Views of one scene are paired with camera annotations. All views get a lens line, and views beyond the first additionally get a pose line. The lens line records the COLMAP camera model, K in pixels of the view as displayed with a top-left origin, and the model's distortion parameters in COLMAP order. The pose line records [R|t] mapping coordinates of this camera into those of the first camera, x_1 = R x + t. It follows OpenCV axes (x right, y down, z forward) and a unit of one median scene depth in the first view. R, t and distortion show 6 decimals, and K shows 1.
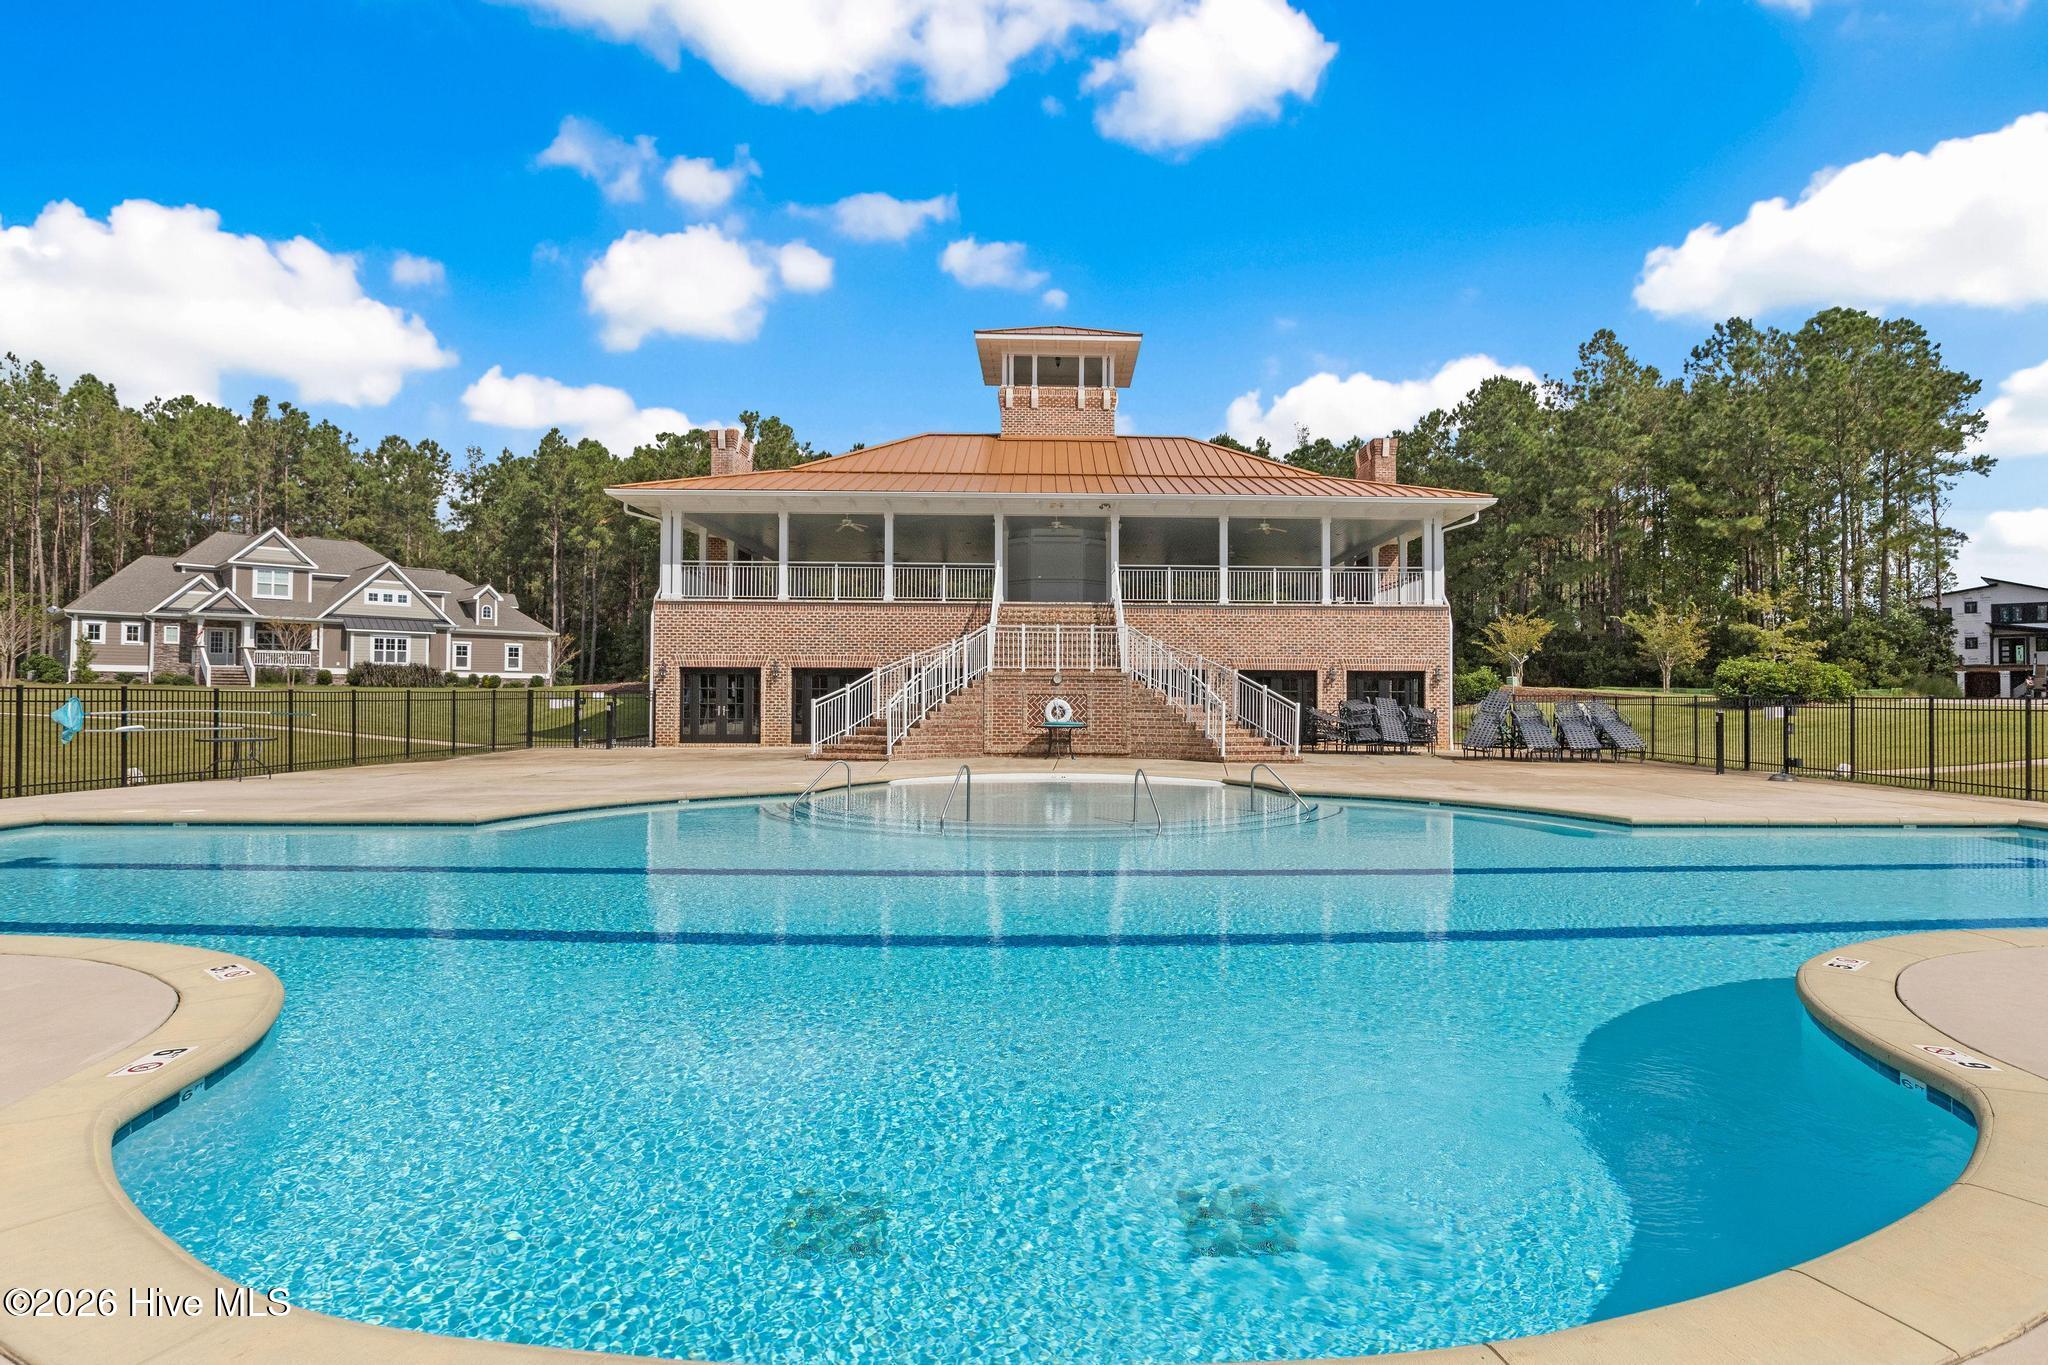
lens RADIAL K [[1134.4, 0, 1024.3], [0, 1134.4, 666.7], [0, 0, 1]] dist [-0.005795, 0.001689]
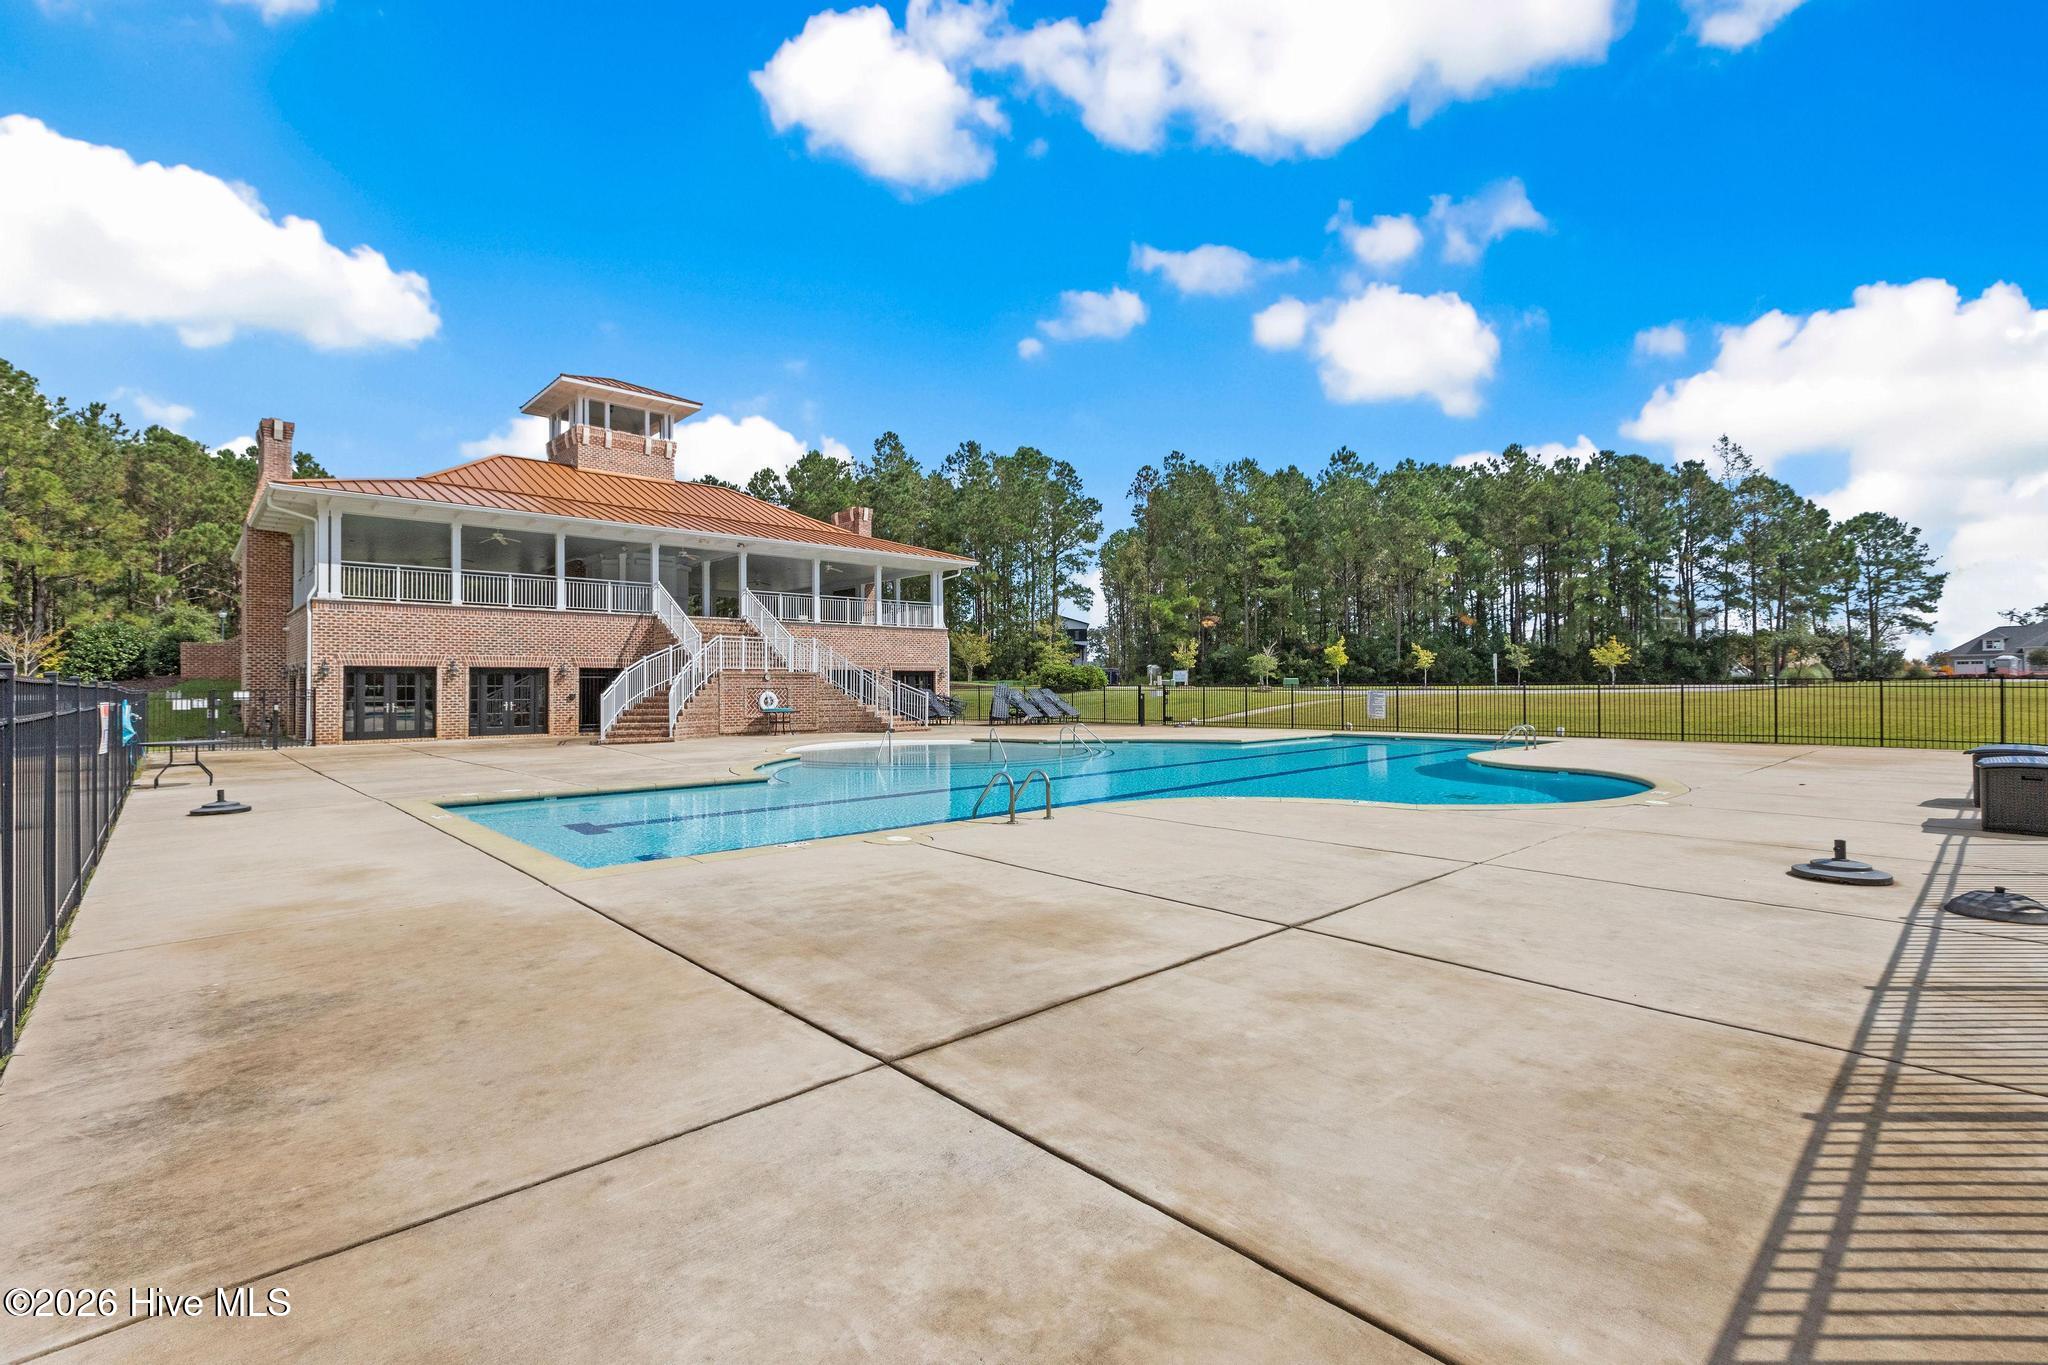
lens RADIAL K [[937.0, 0, 1023.0], [0, 937.0, 688.2], [0, 0, 1]] dist [0.001587, 0.000248]
pose [[0.755384, -0.010890, 0.655191, -0.392499], [-0.004757, 0.999744, 0.022100, -0.001335], [-0.655265, -0.019811, 0.755140, -0.034295]]
